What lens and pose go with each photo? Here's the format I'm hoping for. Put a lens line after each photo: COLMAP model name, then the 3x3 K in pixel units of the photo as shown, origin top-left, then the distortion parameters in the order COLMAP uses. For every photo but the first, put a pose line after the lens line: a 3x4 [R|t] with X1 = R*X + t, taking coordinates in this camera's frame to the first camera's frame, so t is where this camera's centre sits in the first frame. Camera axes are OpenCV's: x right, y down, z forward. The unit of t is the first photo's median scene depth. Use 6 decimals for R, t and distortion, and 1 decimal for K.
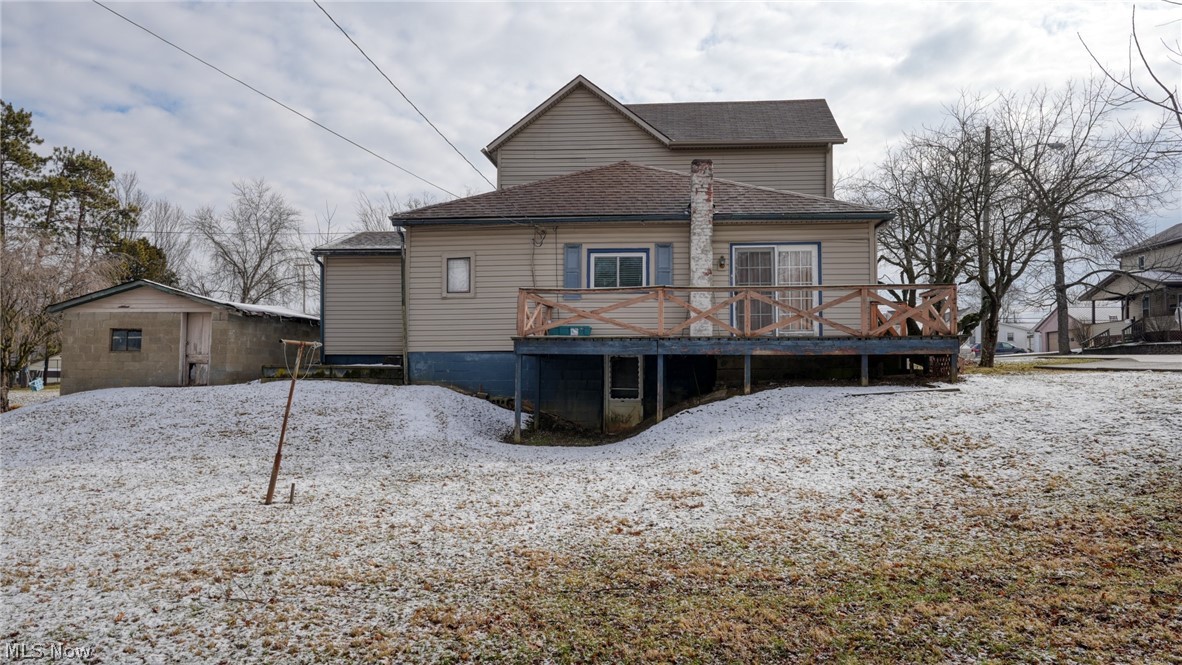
lens RADIAL K [[779.5, 0, 591.0], [0, 779.5, 332.5], [0, 0, 1]] dist [0.001097, 0.000153]
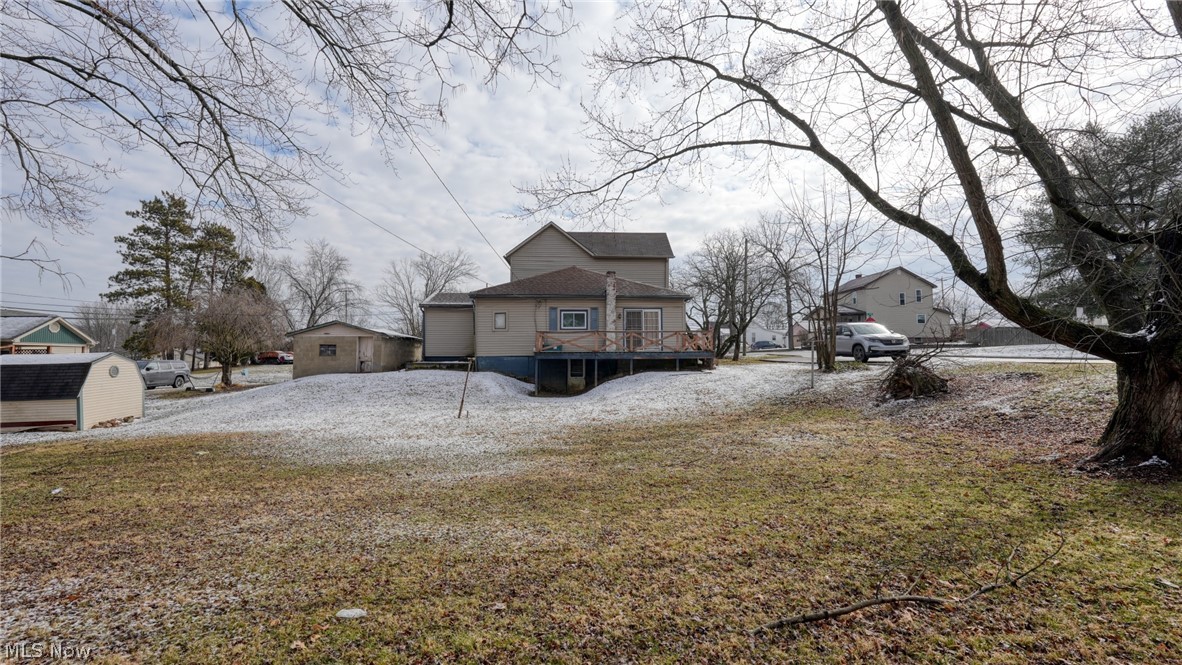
lens RADIAL K [[532.4, 0, 593.9], [0, 532.4, 327.0], [0, 0, 1]] dist [-0.004307, -0.000583]
pose [[0.990231, 0.002598, 0.139414, -0.119108], [-0.002005, 0.999988, -0.004393, -0.050729], [-0.139424, 0.004070, 0.990224, -0.508991]]
